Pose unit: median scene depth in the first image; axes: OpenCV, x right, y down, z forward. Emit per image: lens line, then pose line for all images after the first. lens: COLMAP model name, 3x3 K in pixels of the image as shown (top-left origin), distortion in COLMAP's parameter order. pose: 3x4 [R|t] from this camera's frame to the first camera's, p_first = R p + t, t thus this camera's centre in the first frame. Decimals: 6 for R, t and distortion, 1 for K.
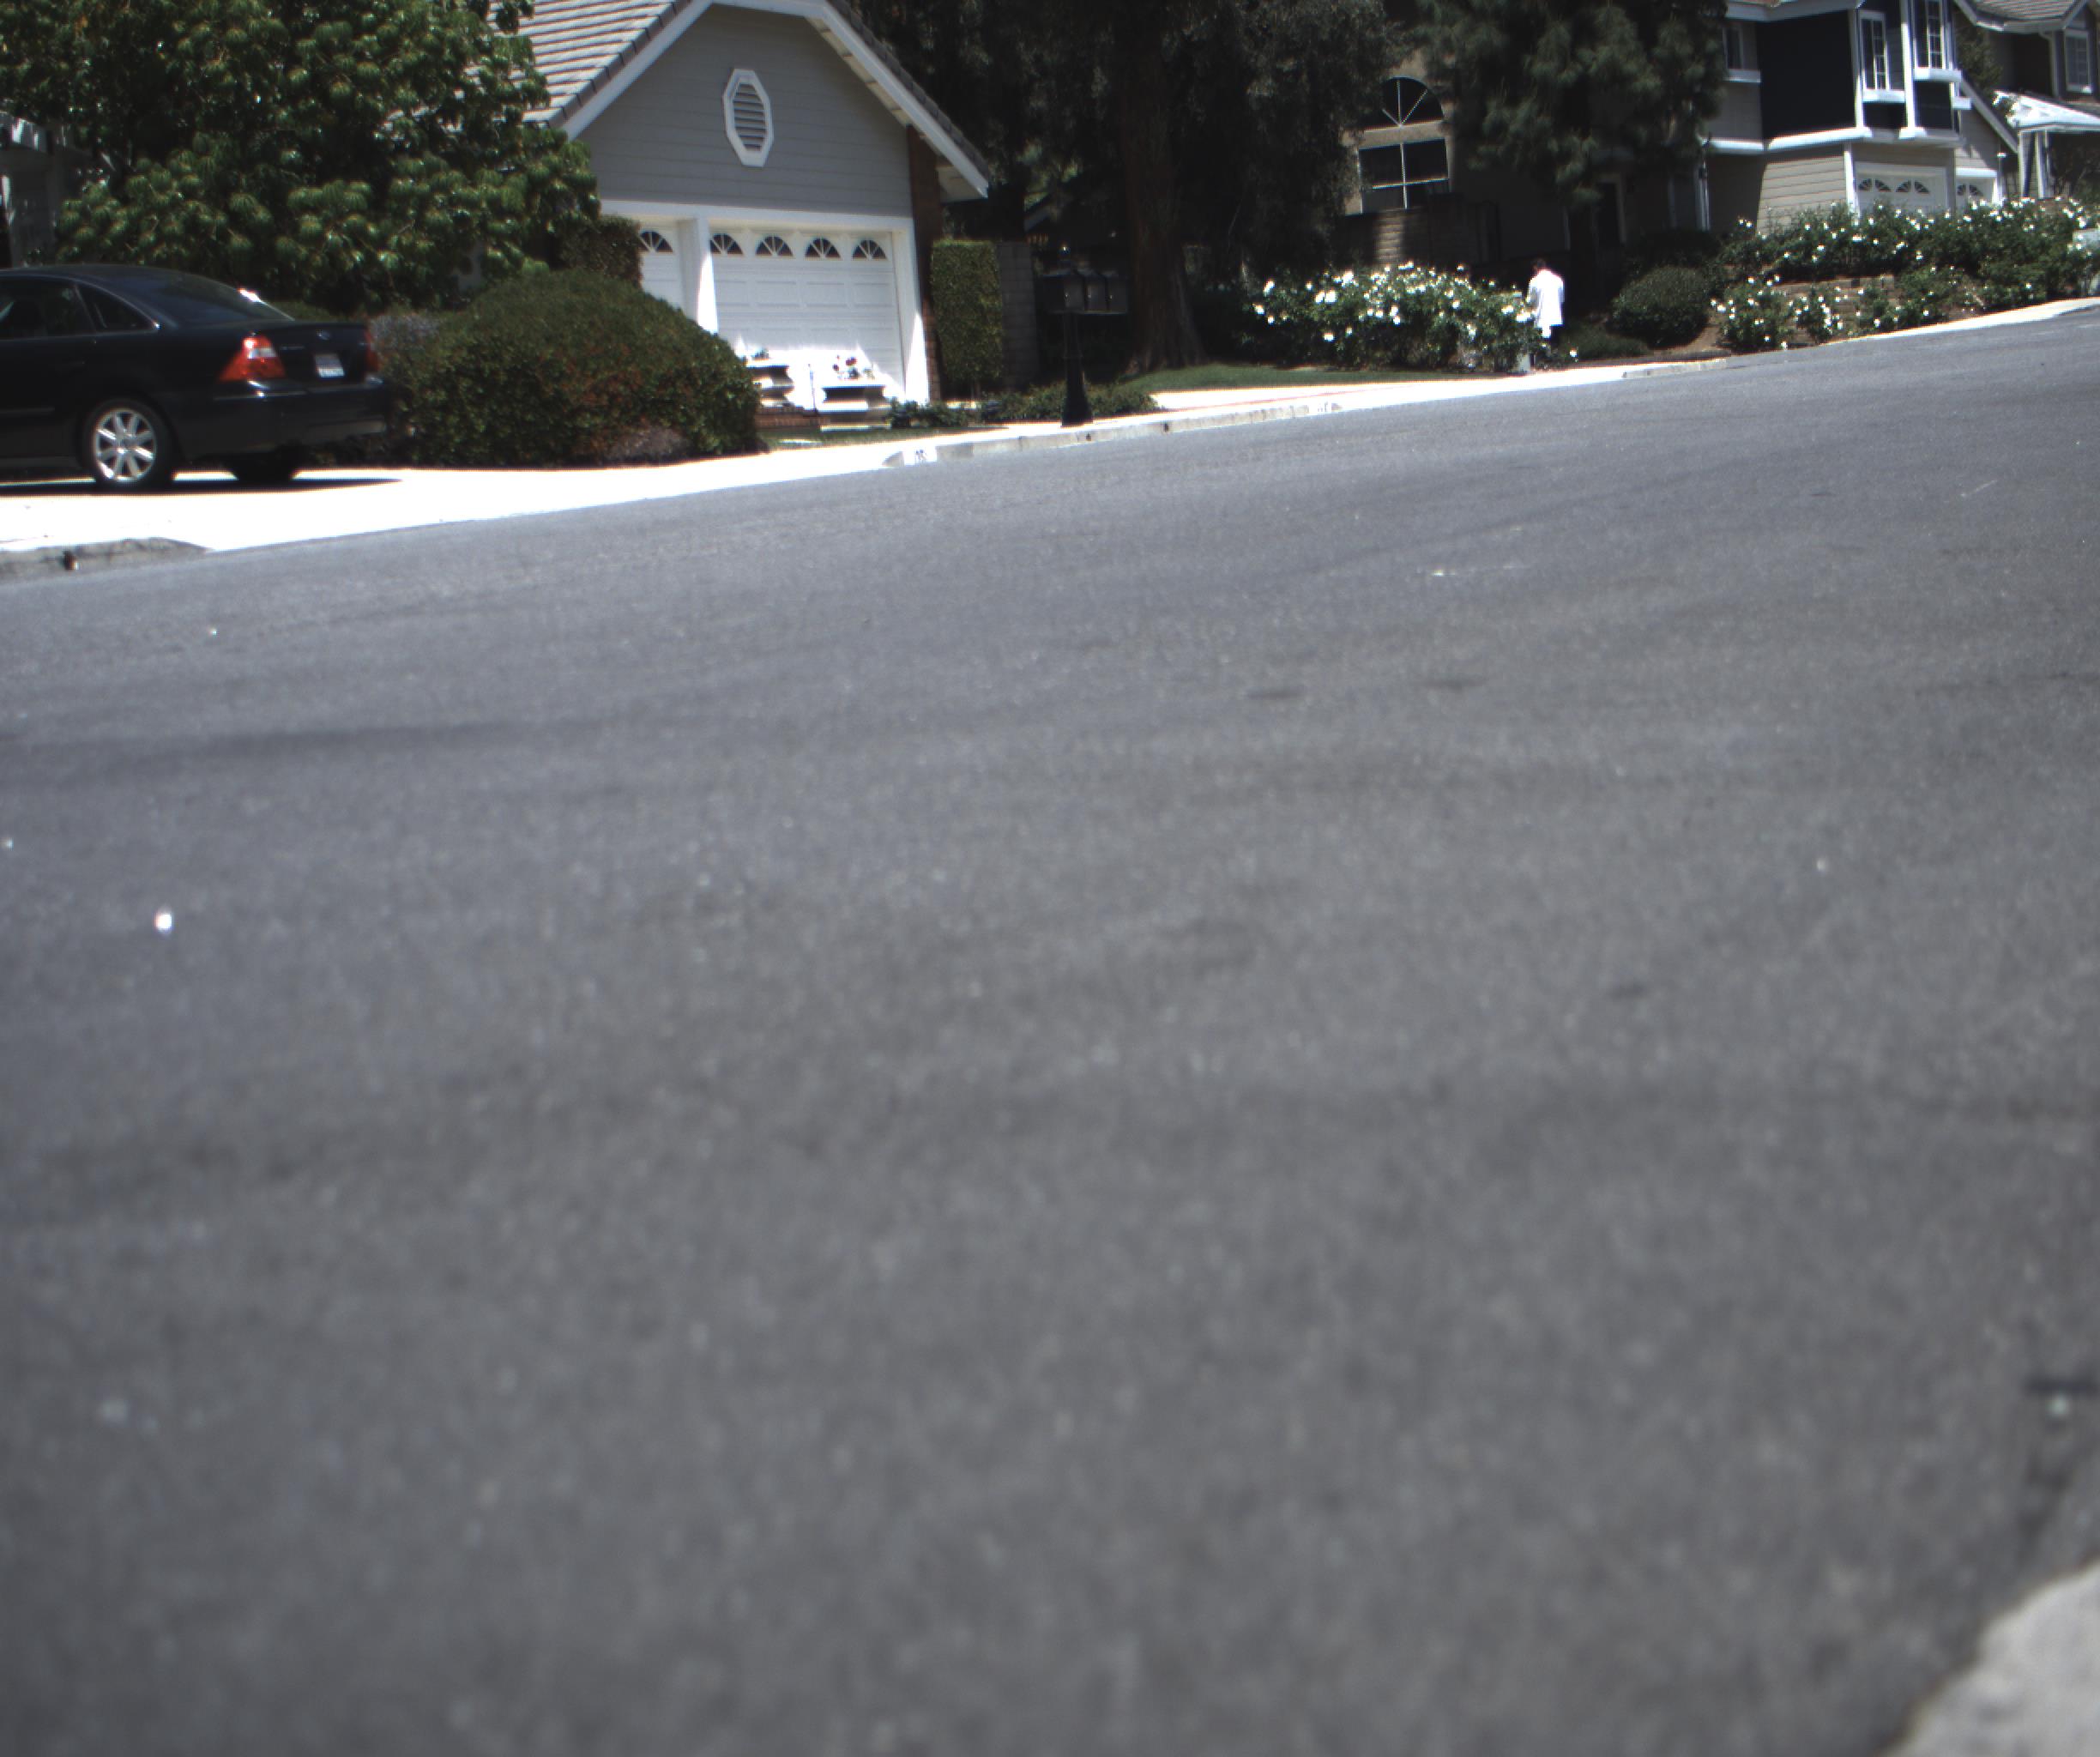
lens RADIAL K [[3903.1, 0, 1035.6], [0, 3903.1, 851.7], [0, 0, 1]] dist [-0.183728, 0.922124]
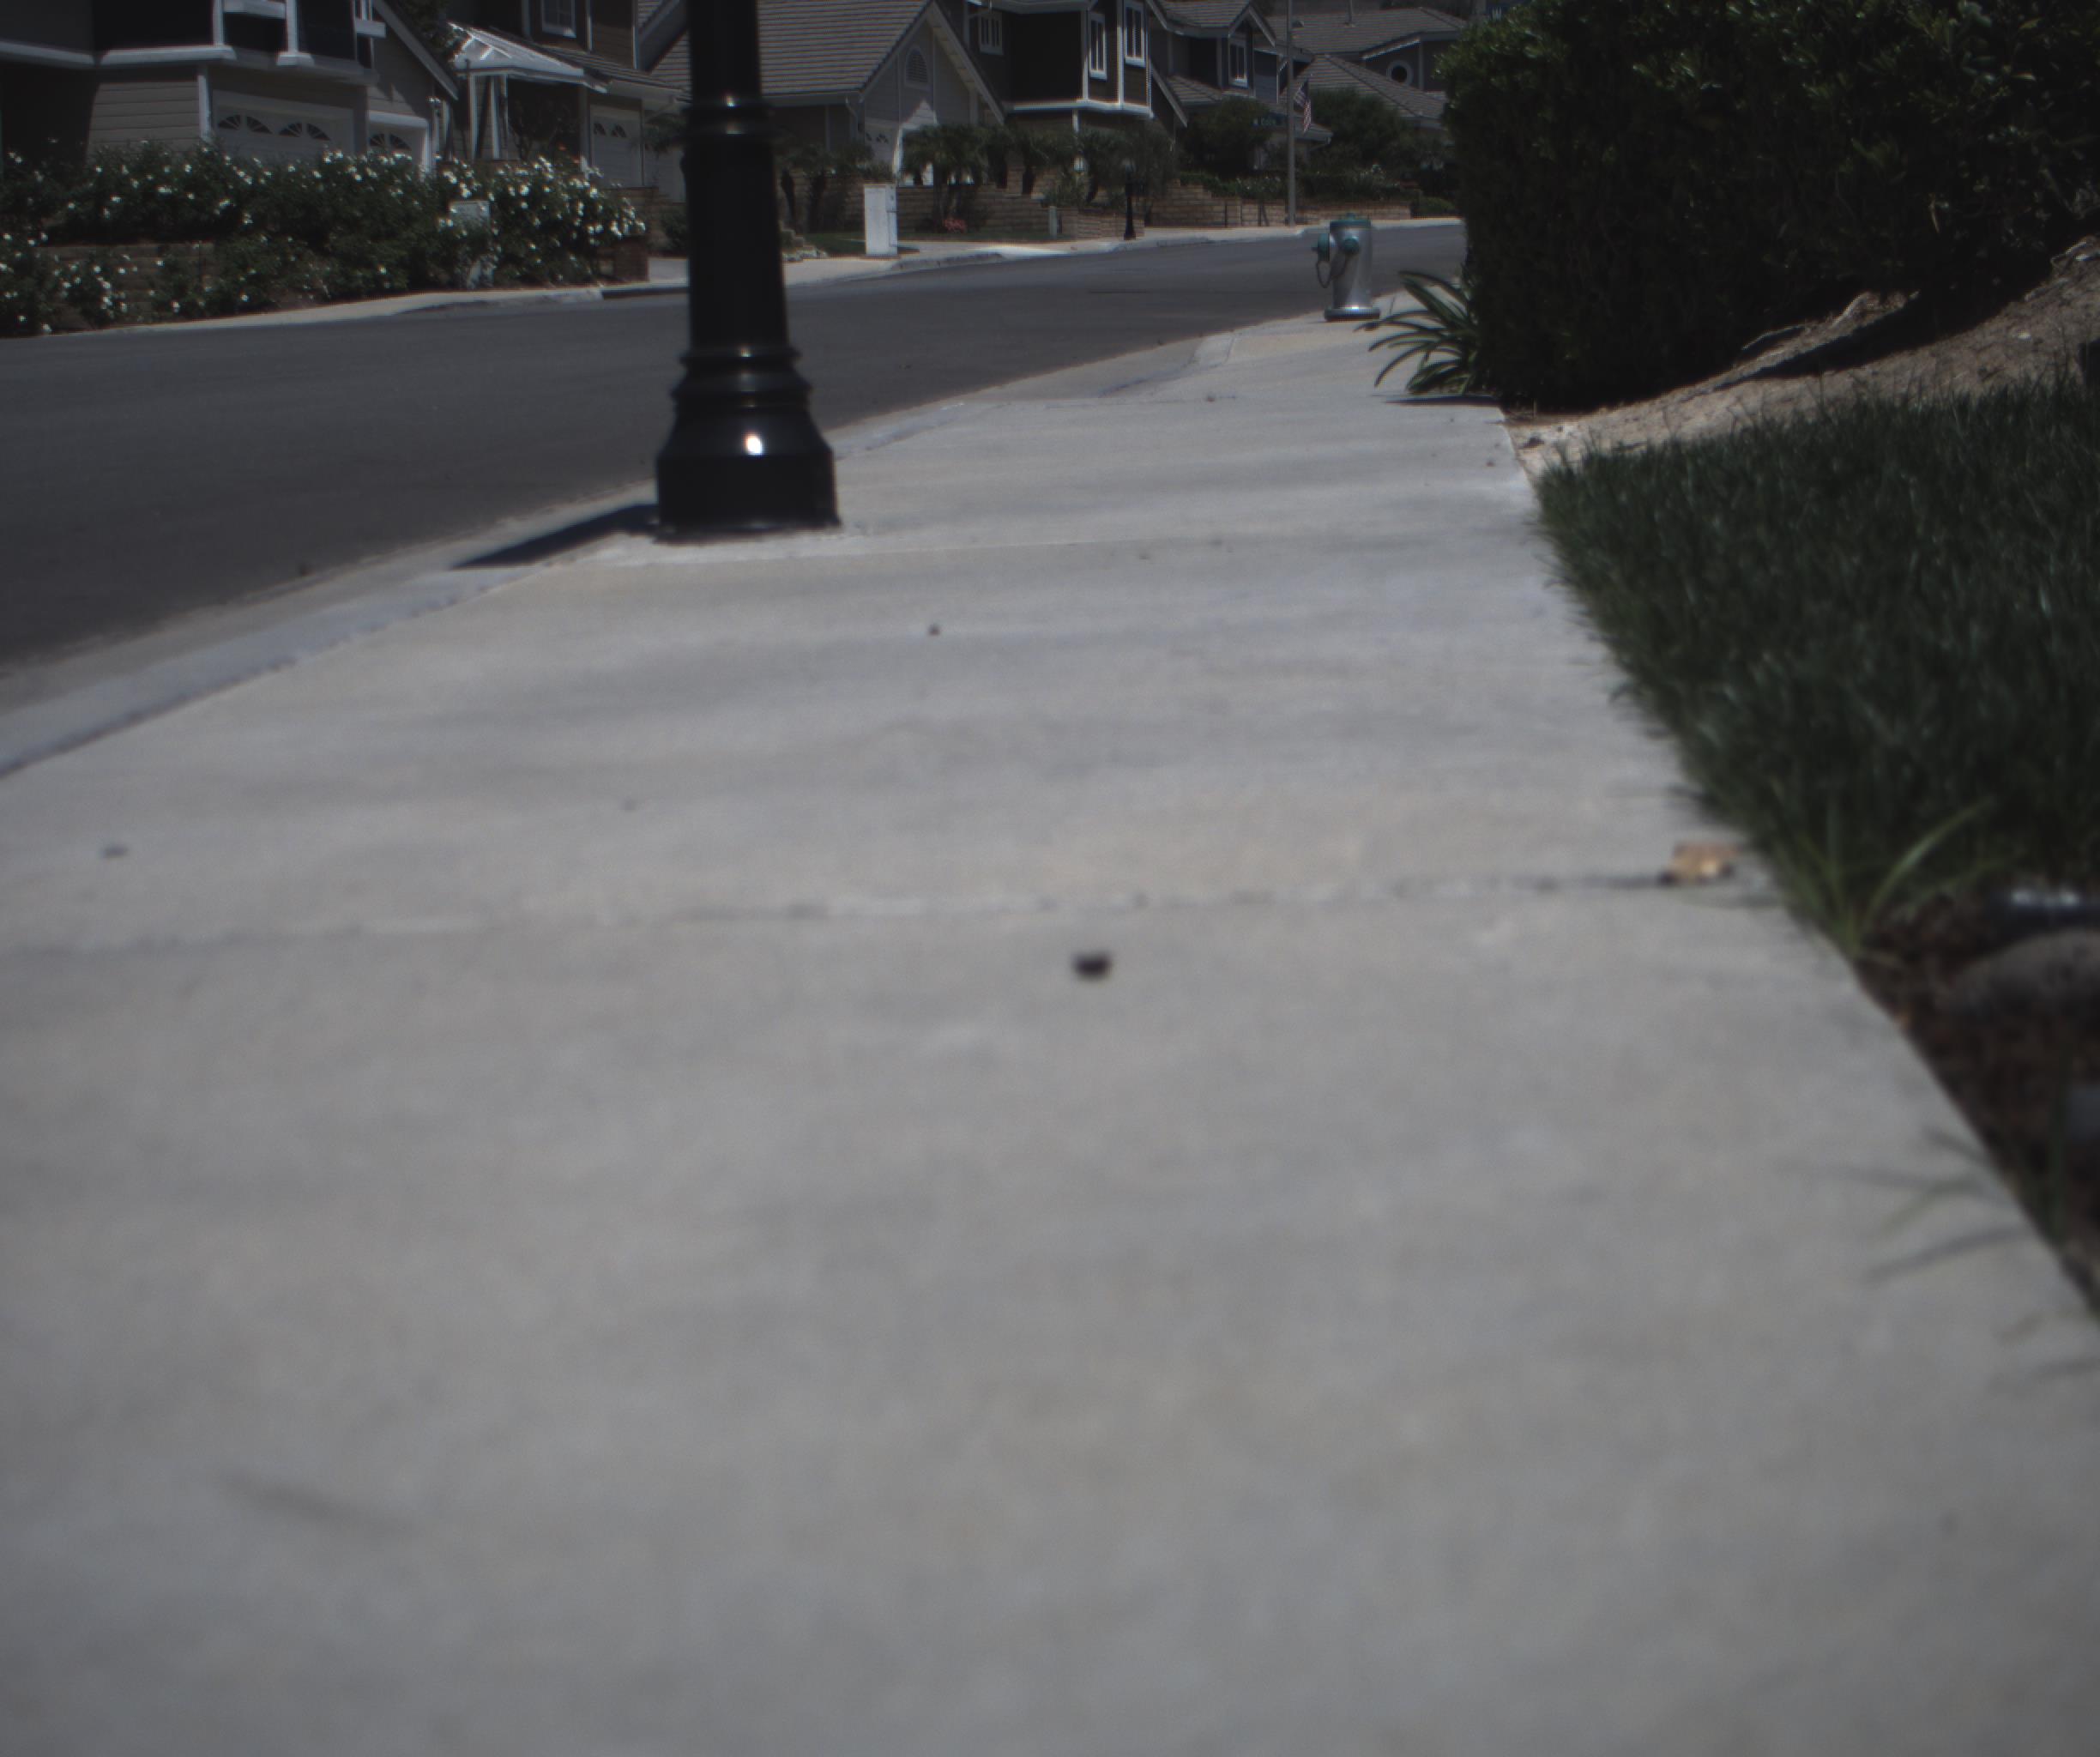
lens RADIAL K [[3903.1, 0, 1035.6], [0, 3903.1, 851.7], [0, 0, 1]] dist [-0.183728, 0.922124]
pose [[0.943654, 0.023460, 0.330102, 0.128256], [-0.027786, 0.999579, 0.008391, -0.043044], [-0.329766, -0.017091, 0.943908, 0.246541]]
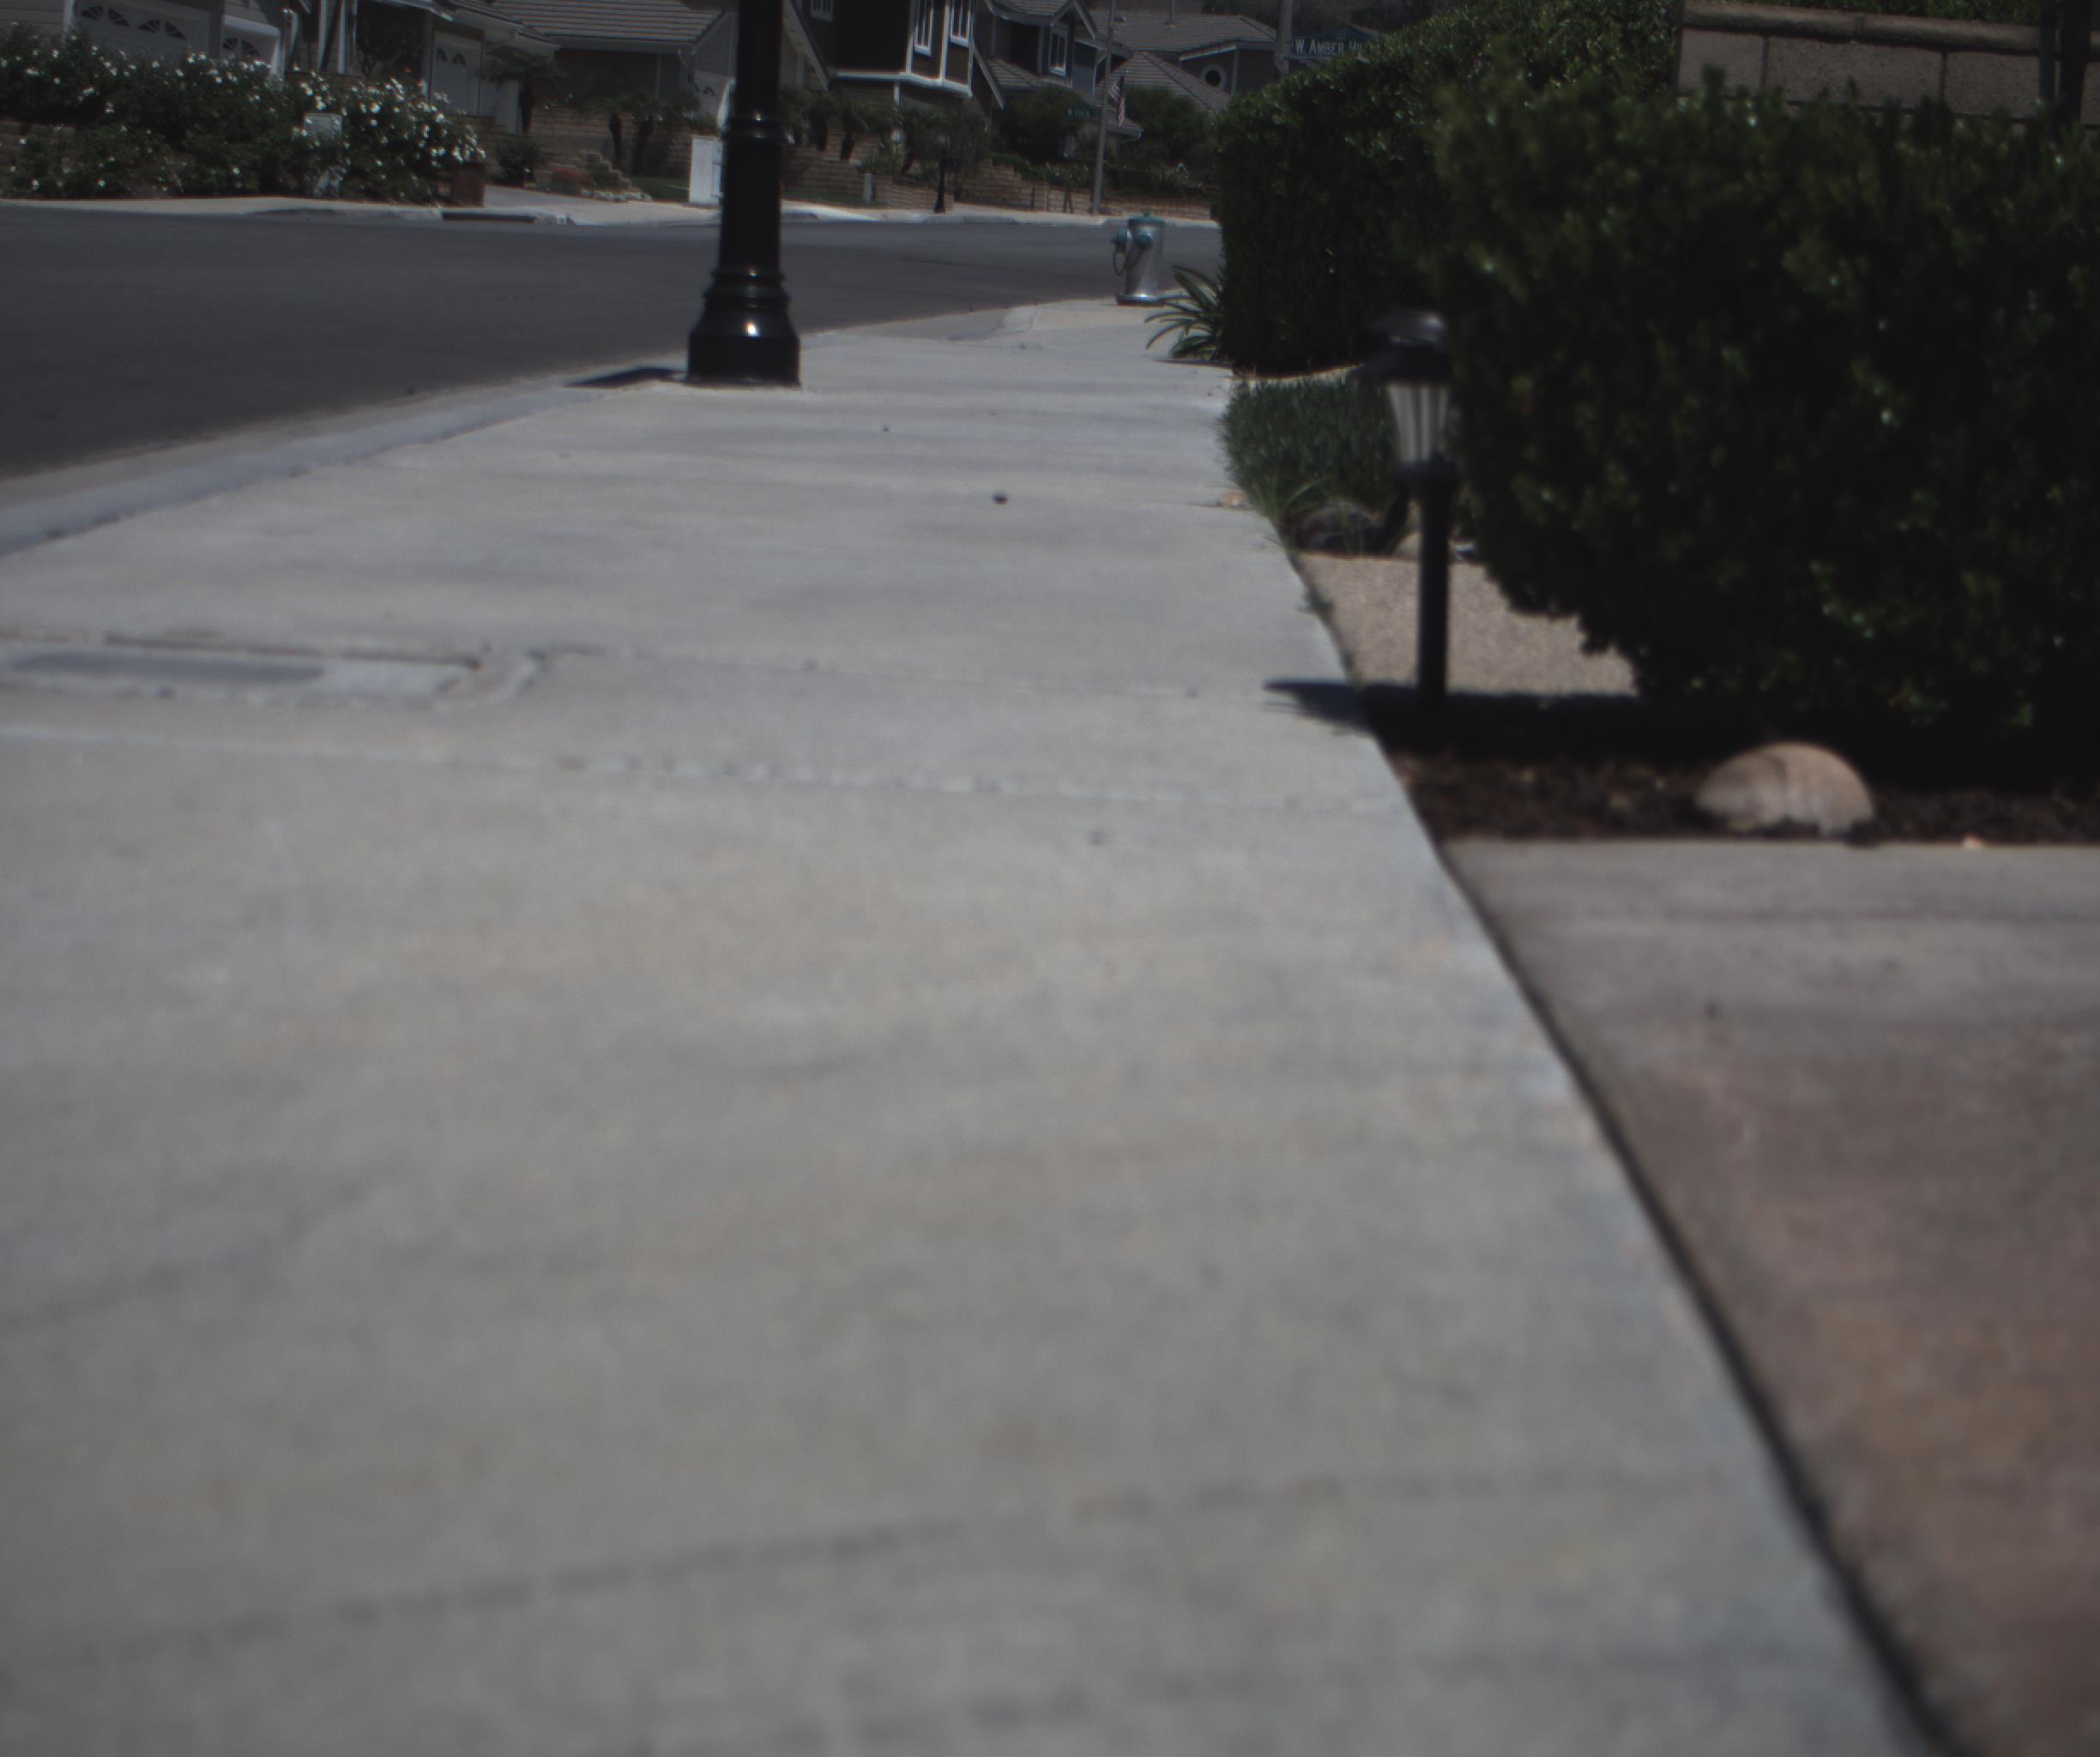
lens RADIAL K [[3903.1, 0, 1035.6], [0, 3903.1, 851.7], [0, 0, 1]] dist [-0.183728, 0.922124]
pose [[0.913884, 0.107059, 0.391604, 0.109312], [-0.120795, 0.992622, 0.010530, -0.036045], [-0.387587, -0.056927, 0.920074, 0.201740]]
